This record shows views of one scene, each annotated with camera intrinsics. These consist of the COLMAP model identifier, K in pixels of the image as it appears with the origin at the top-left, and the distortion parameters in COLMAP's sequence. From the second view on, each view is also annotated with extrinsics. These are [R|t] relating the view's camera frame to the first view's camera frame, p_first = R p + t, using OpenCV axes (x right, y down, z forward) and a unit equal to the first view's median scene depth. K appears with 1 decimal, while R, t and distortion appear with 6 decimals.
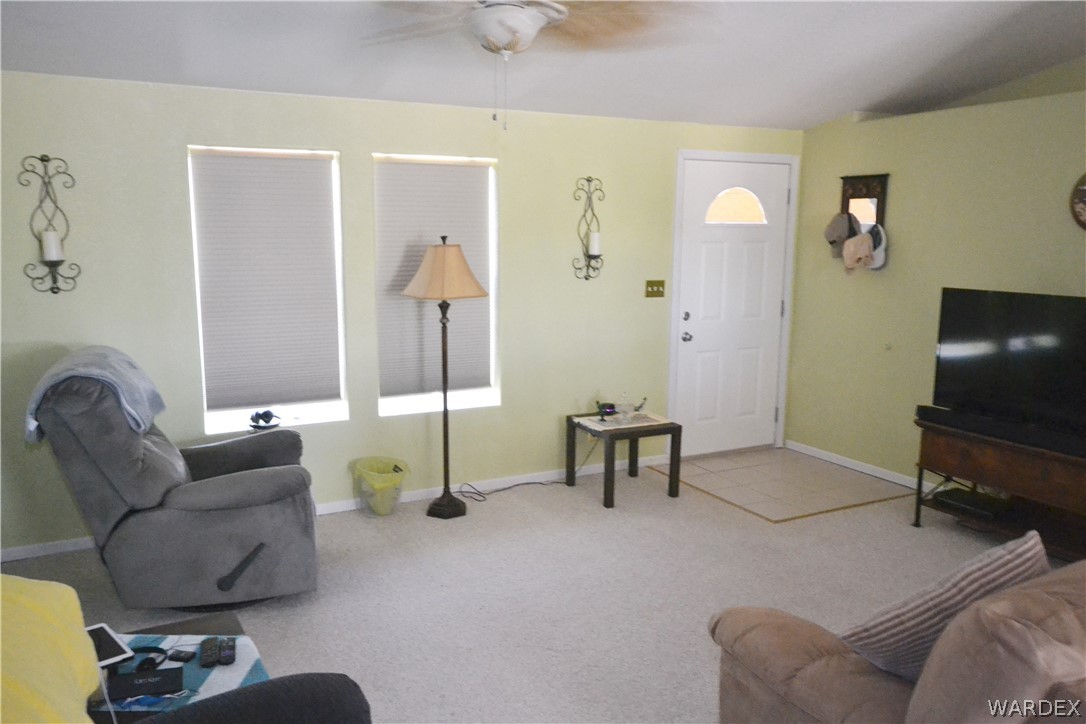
lens RADIAL K [[852.3, 0, 538.9], [0, 852.3, 364.6], [0, 0, 1]] dist [-0.001918, 0.050010]
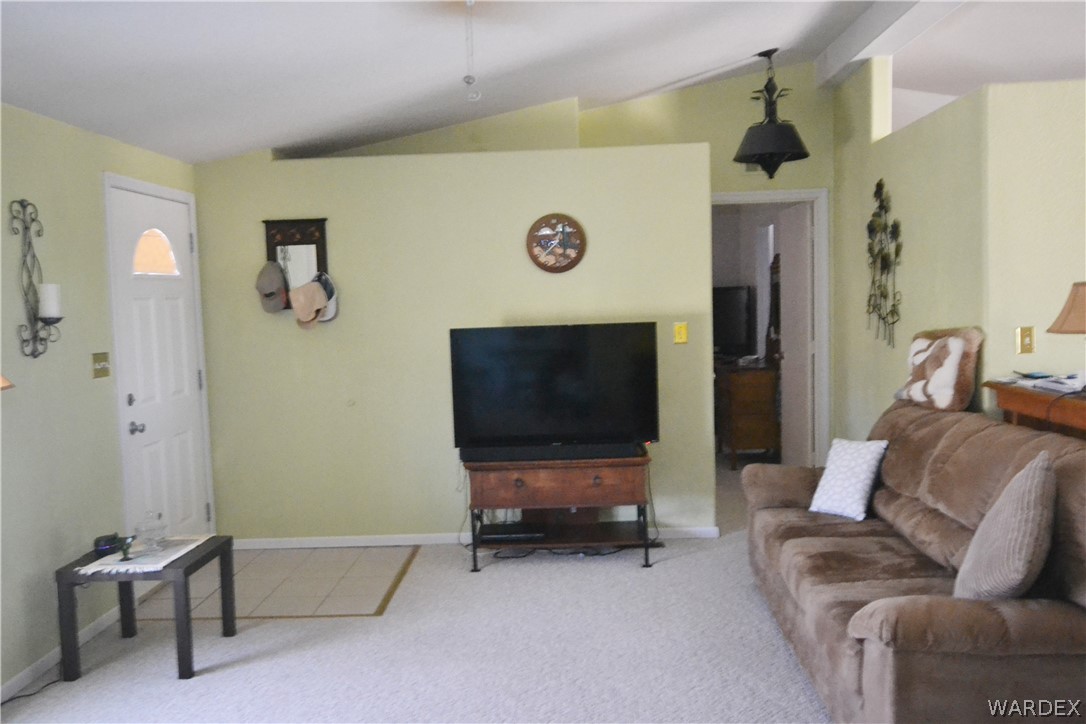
lens RADIAL K [[925.1, 0, 545.0], [0, 925.1, 370.8], [0, 0, 1]] dist [0.008814, -0.002597]
pose [[0.494858, -0.095726, 0.863685, -0.380538], [0.176556, 0.984259, 0.007930, -0.028358], [-0.850849, 0.148565, 0.503969, 0.336321]]
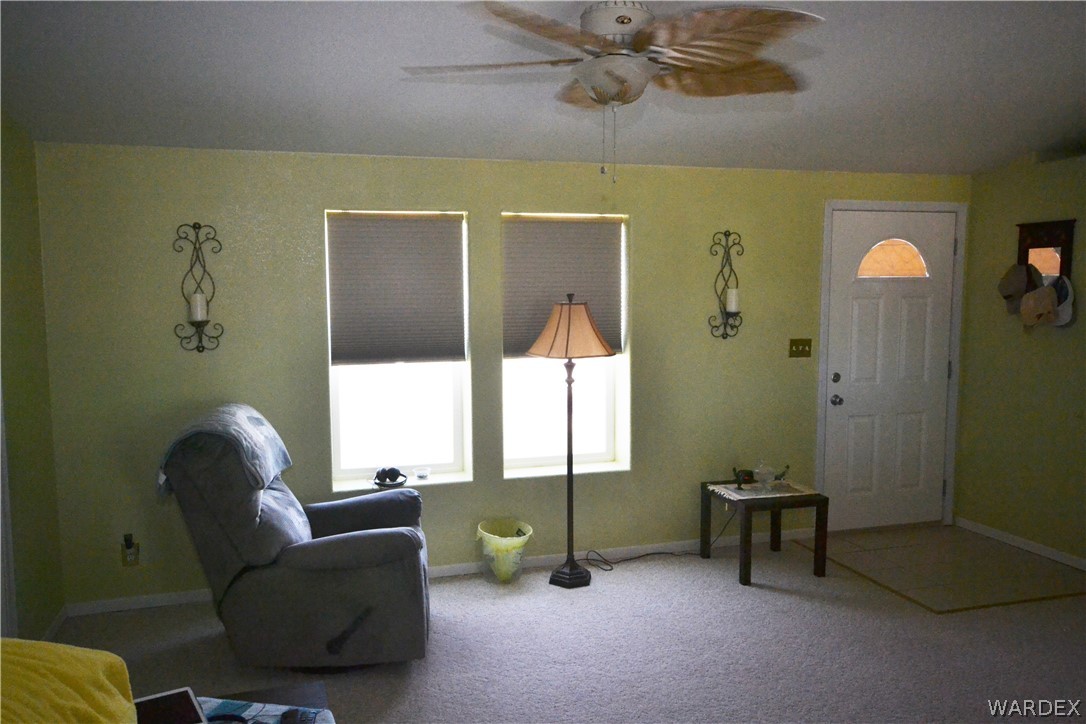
lens RADIAL K [[855.3, 0, 541.7], [0, 855.3, 367.1], [0, 0, 1]] dist [-0.002396, 0.046931]
pose [[0.983120, 0.006667, -0.182838, 0.032576], [-0.018199, 0.997943, -0.061465, -0.006072], [0.182052, 0.063755, 0.981220, 0.035761]]
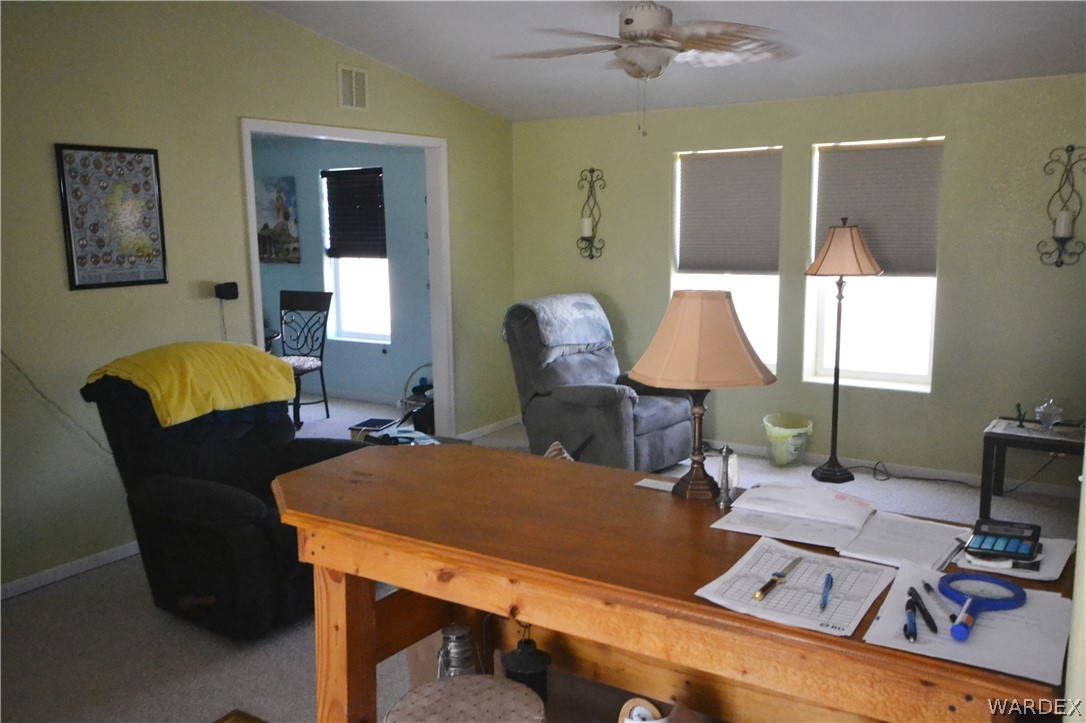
lens RADIAL K [[855.3, 0, 544.5], [0, 855.3, 362.4], [0, 0, 1]] dist [-0.002396, 0.046931]
pose [[0.508356, 0.131449, -0.851055, 0.572807], [-0.124417, 0.989123, 0.078457, -0.008148], [0.852112, 0.066002, 0.519181, 0.123803]]
